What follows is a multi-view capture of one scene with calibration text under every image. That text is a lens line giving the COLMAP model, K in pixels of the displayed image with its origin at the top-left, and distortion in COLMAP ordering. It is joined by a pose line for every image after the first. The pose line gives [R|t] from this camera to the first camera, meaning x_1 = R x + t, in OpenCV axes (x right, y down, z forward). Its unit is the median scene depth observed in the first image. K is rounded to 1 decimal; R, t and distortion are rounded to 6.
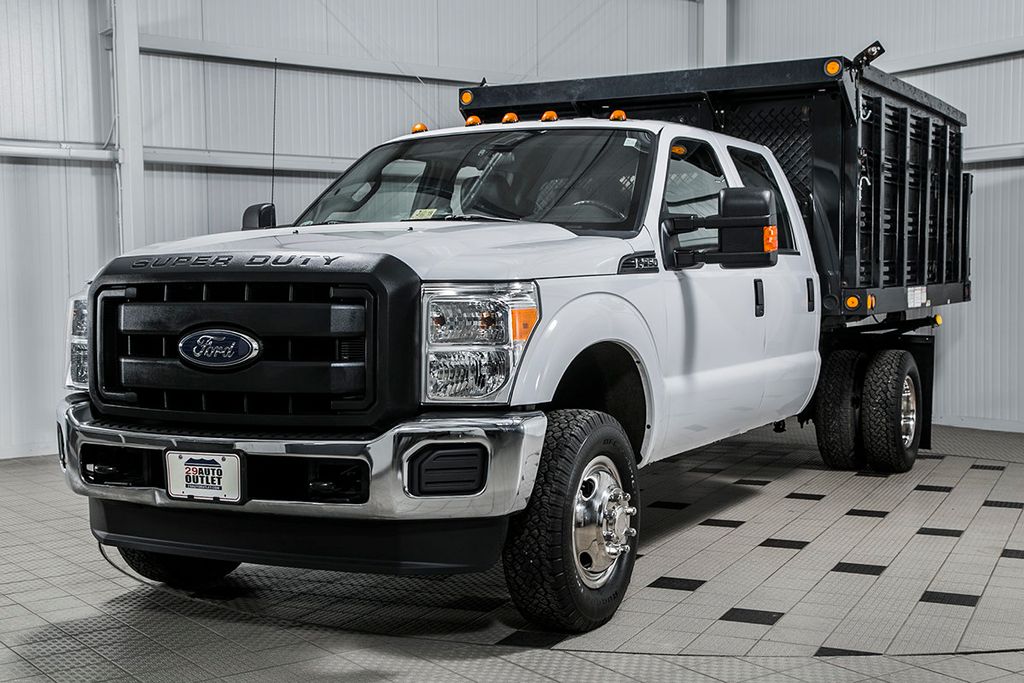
lens RADIAL K [[1368.8, 0, 512.9], [0, 1368.8, 365.4], [0, 0, 1]] dist [0.095258, -0.016470]
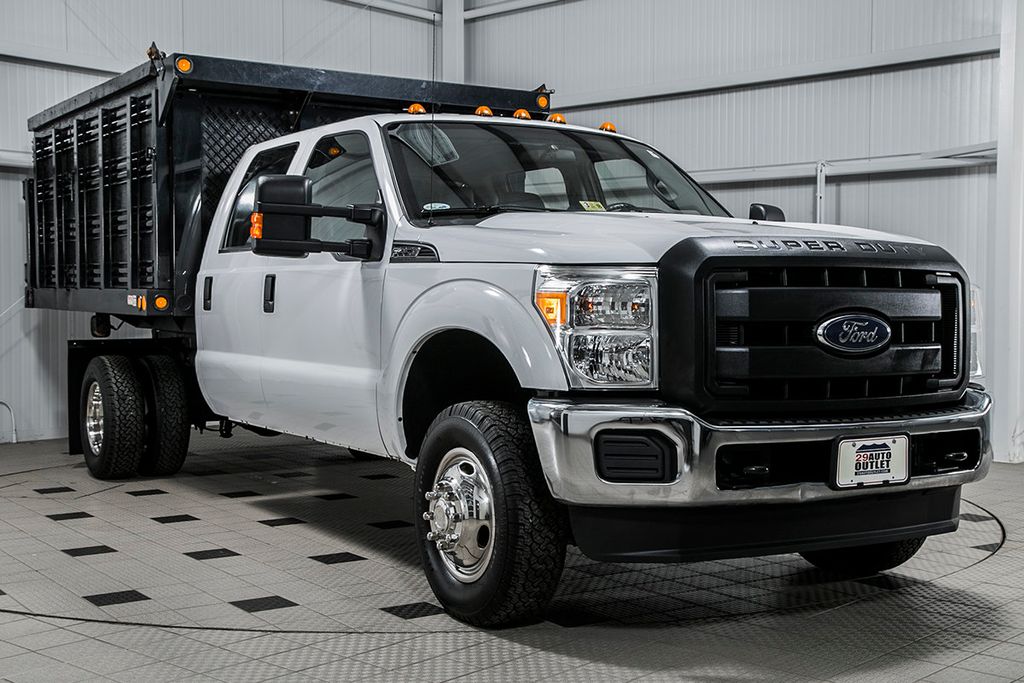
lens RADIAL K [[1327.4, 0, 512.0], [0, 1327.4, 341.5], [0, 0, 1]] dist [0.024955, 0.008293]
pose [[0.537519, -0.014220, 0.843132, -1.149075], [0.041041, 0.999114, -0.009313, -0.007805], [-0.842252, 0.039609, 0.537627, 0.682353]]
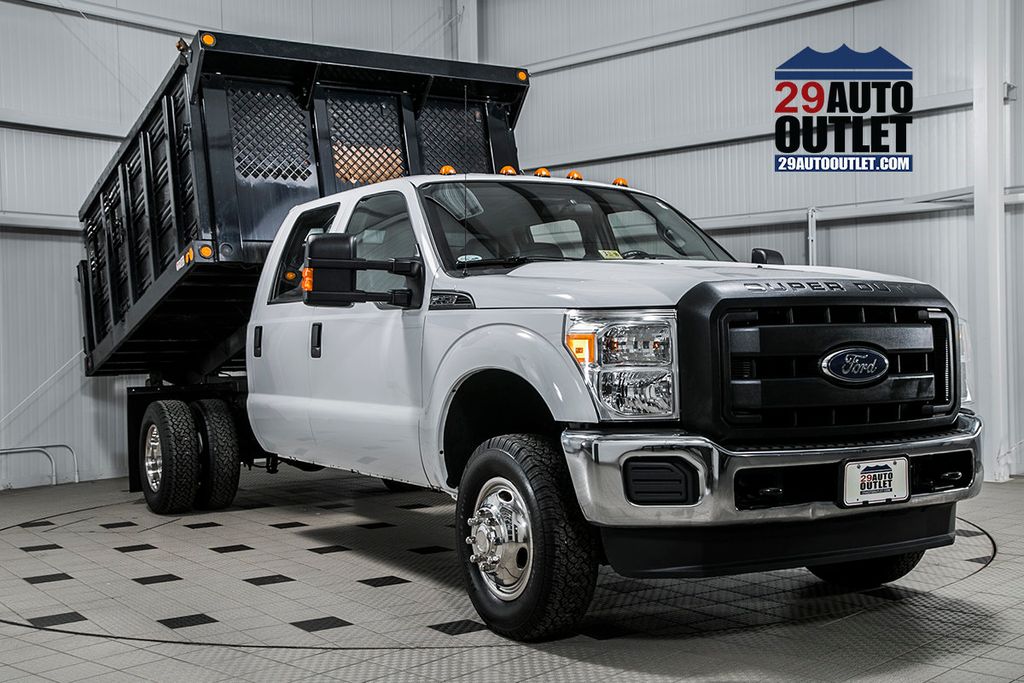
lens RADIAL K [[1243.1, 0, 507.4], [0, 1243.1, 333.6], [0, 0, 1]] dist [0.014400, 0.039414]
pose [[0.544261, 0.005103, 0.838900, -1.187404], [0.062334, 0.996971, -0.046506, -0.008758], [-0.836597, 0.077604, 0.542295, 0.682874]]
